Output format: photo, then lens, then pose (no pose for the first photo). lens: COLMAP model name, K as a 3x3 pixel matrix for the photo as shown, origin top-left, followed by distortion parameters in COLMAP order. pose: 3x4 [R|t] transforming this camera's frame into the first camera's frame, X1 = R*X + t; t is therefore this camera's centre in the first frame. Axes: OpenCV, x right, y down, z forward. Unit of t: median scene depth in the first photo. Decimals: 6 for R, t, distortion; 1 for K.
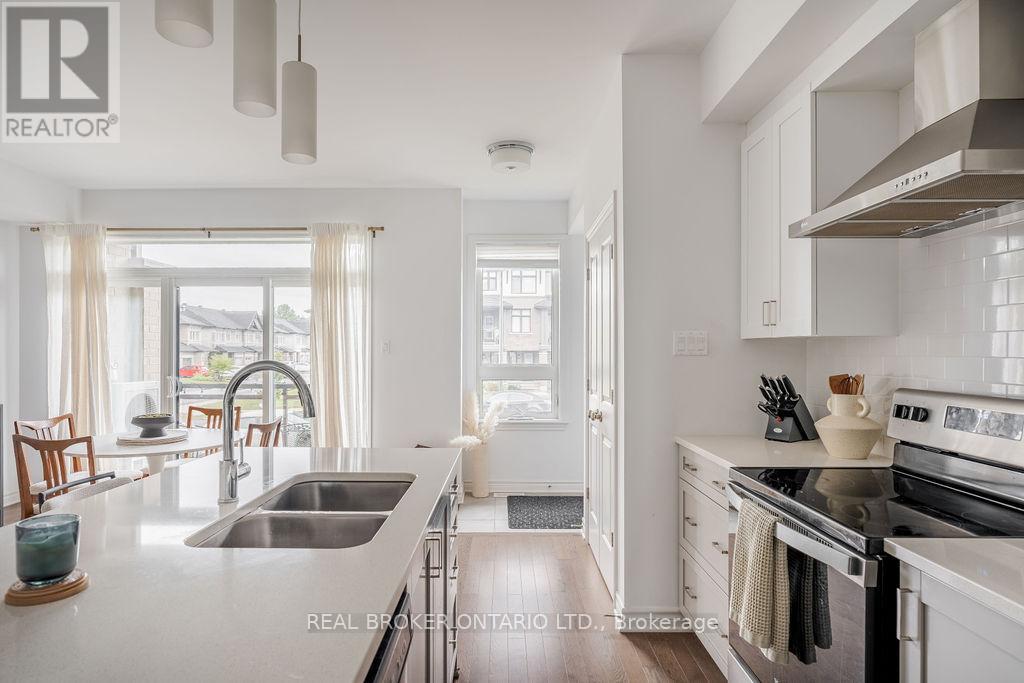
lens RADIAL K [[553.1, 0, 509.2], [0, 553.1, 349.3], [0, 0, 1]] dist [0.021485, 0.000628]
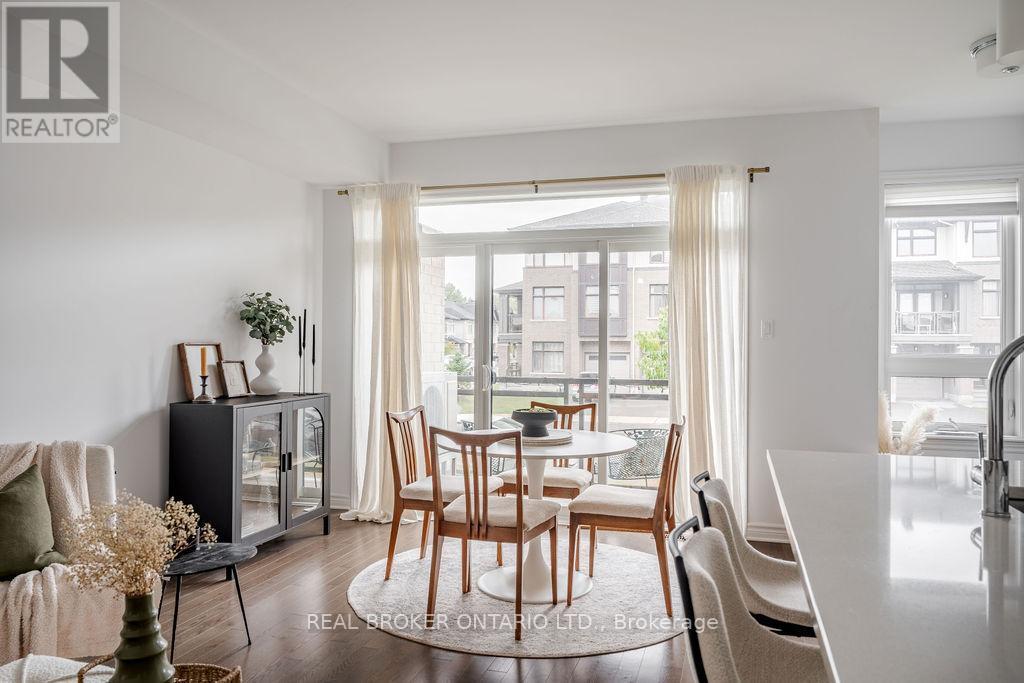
lens RADIAL K [[754.4, 0, 511.7], [0, 754.4, 332.8], [0, 0, 1]] dist [0.007582, 0.004292]
pose [[0.970618, 0.001792, -0.240621, -0.315115], [-0.004827, 0.999916, -0.012027, 0.014846], [0.240579, 0.012835, 0.970545, -0.062116]]
